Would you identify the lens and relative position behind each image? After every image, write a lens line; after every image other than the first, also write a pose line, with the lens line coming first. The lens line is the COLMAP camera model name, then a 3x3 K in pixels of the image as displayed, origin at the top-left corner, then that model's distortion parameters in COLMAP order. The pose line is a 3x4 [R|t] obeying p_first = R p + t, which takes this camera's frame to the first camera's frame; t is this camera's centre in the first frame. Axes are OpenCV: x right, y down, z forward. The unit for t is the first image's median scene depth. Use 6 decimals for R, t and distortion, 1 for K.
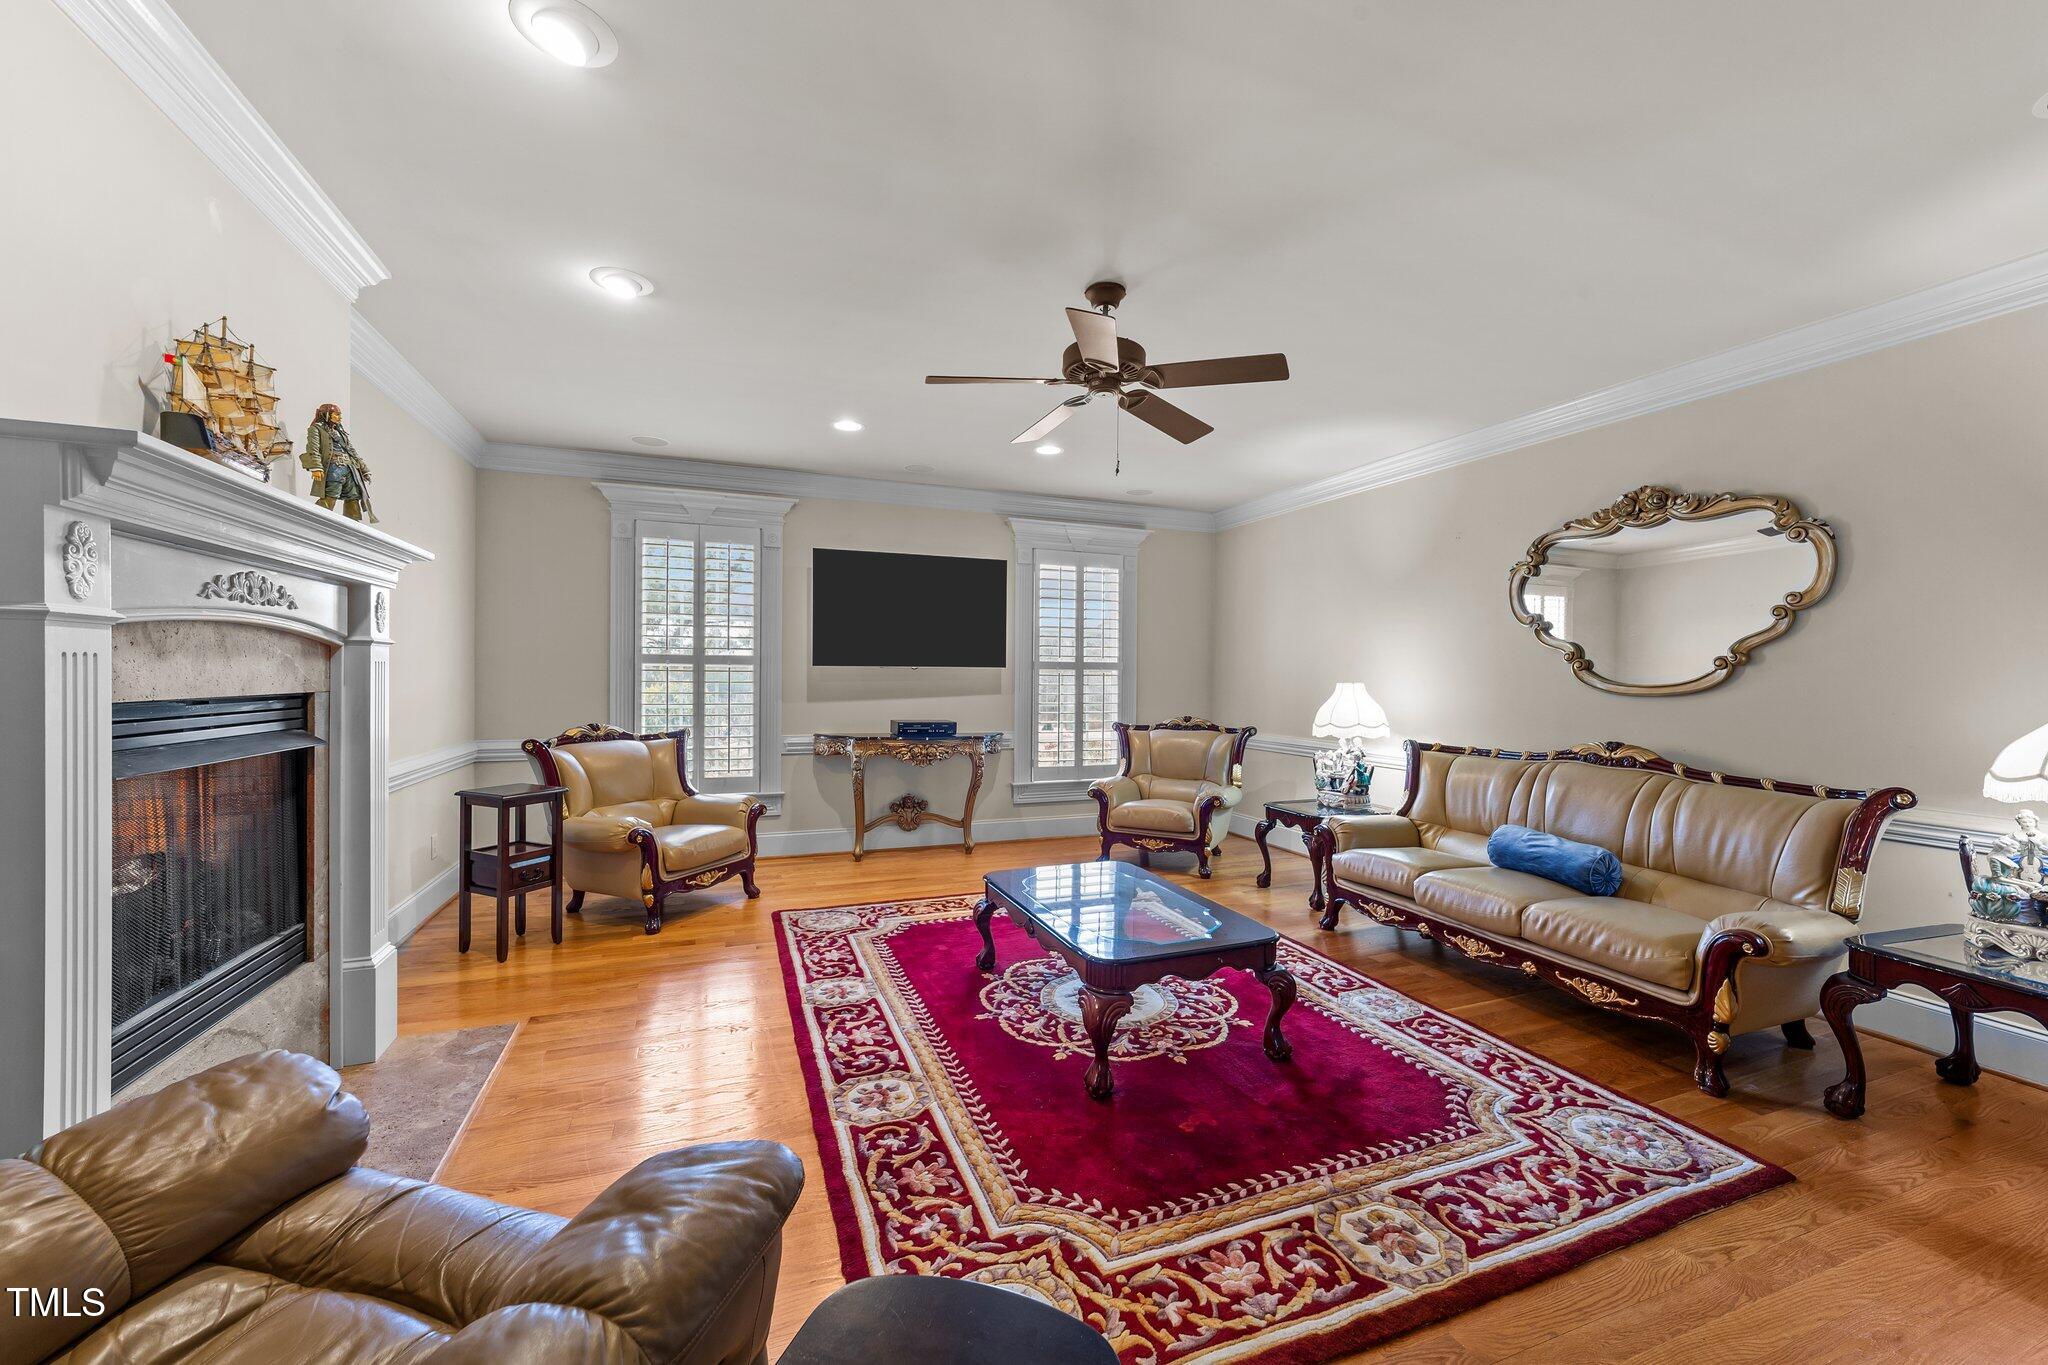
lens RADIAL K [[779.9, 0, 1026.5], [0, 779.9, 671.8], [0, 0, 1]] dist [-0.017016, 0.007610]
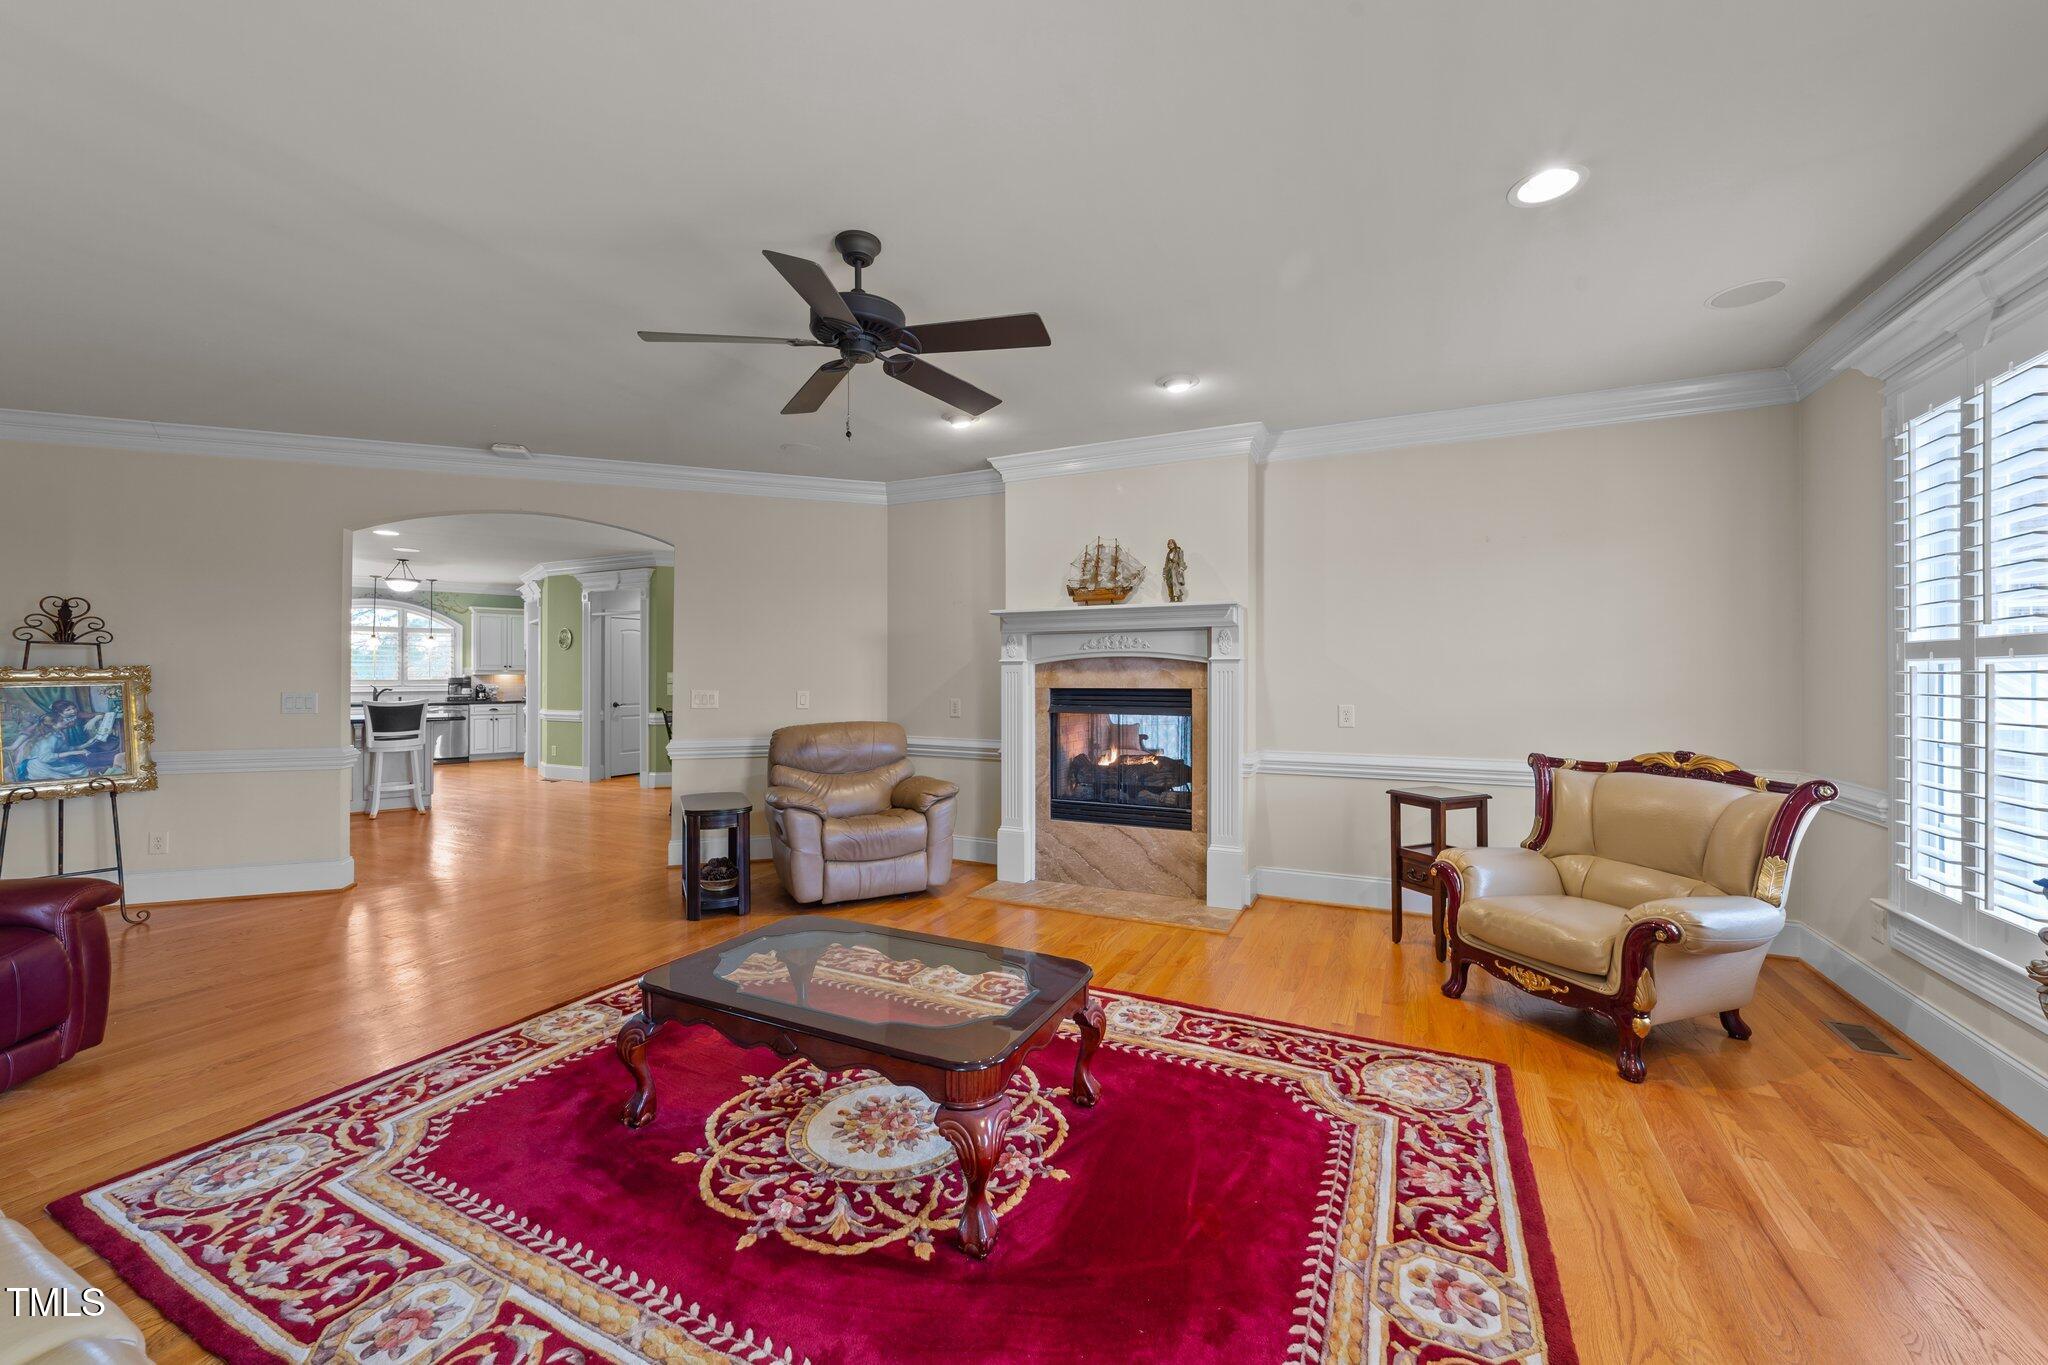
lens RADIAL K [[779.9, 0, 1026.5], [0, 779.9, 671.8], [0, 0, 1]] dist [-0.017016, 0.007610]
pose [[-0.736459, -0.014301, -0.676331, 0.550532], [-0.004491, 0.999858, -0.016252, 0.015793], [0.676467, -0.008932, -0.736419, 1.783186]]
